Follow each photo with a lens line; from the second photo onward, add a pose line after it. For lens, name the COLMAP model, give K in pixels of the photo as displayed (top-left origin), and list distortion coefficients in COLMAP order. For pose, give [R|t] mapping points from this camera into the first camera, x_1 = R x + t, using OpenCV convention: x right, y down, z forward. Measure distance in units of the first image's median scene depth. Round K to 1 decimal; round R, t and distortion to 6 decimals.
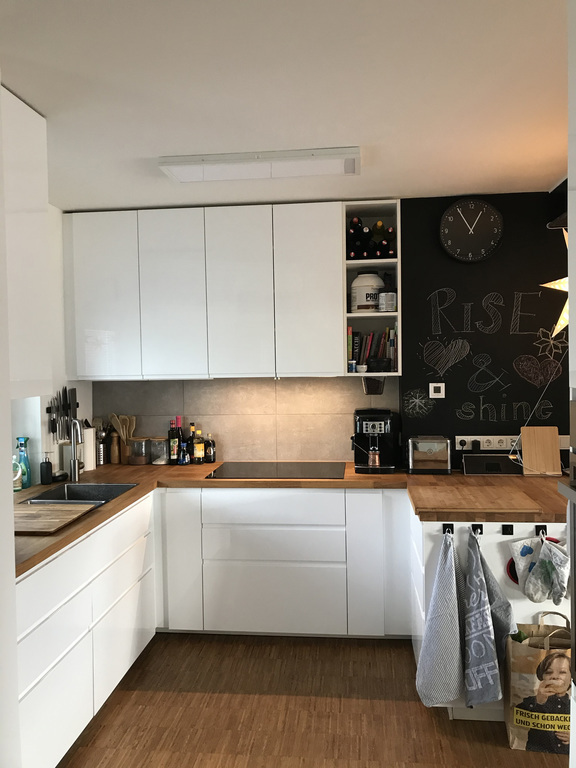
lens RADIAL K [[630.0, 0, 288.0], [0, 630.0, 384.0], [0, 0, 1]] dist [0.018488, -0.011394]
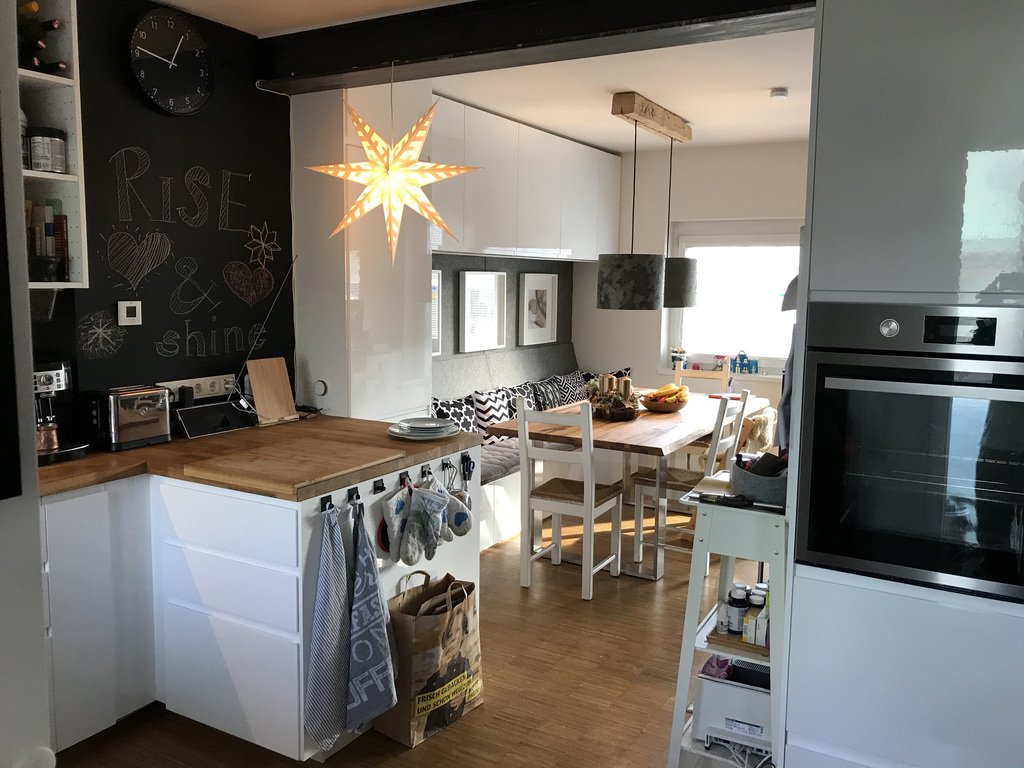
lens RADIAL K [[840.0, 0, 511.6], [0, 840.0, 376.9], [0, 0, 1]] dist [0.018488, -0.011394]
pose [[0.402719, -0.086934, 0.911186, -0.401307], [0.018172, 0.996043, 0.086999, 0.008044], [-0.915143, -0.018478, 0.402705, 0.342067]]
